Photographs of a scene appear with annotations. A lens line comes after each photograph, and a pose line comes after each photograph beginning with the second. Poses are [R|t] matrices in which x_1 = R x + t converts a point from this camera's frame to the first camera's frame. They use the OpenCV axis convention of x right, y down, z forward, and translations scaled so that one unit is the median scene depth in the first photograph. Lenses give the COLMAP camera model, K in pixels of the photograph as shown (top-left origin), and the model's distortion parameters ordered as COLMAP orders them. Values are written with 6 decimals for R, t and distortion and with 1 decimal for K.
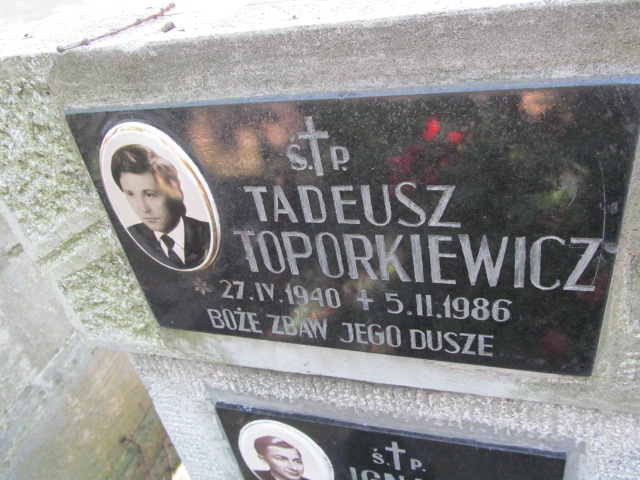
lens RADIAL K [[523.7, 0, 320.0], [0, 523.7, 240.0], [0, 0, 1]] dist [-0.058966, 0.047823]
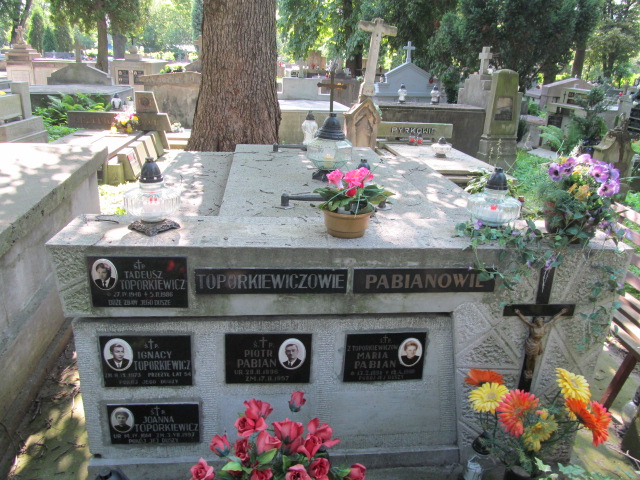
lens RADIAL K [[523.7, 0, 320.0], [0, 523.7, 240.0], [0, 0, 1]] dist [-0.058966, 0.047823]
pose [[0.899889, 0.065132, 0.431229, -0.414611], [0.055126, 0.963867, -0.260618, 0.691544], [-0.432622, 0.258299, 0.863783, -2.907306]]
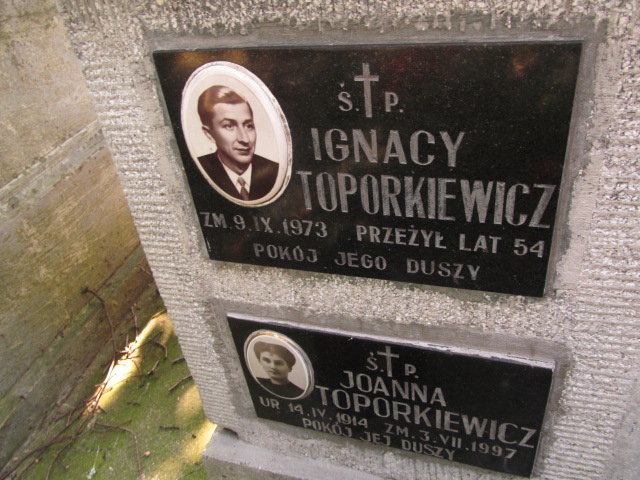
lens RADIAL K [[523.7, 0, 320.0], [0, 523.7, 240.0], [0, 0, 1]] dist [-0.058966, 0.047823]
pose [[0.998480, 0.055119, 0.000251, 0.079035], [-0.055108, 0.998182, 0.024410, 0.580216], [0.001095, -0.024386, 0.999702, 0.171514]]
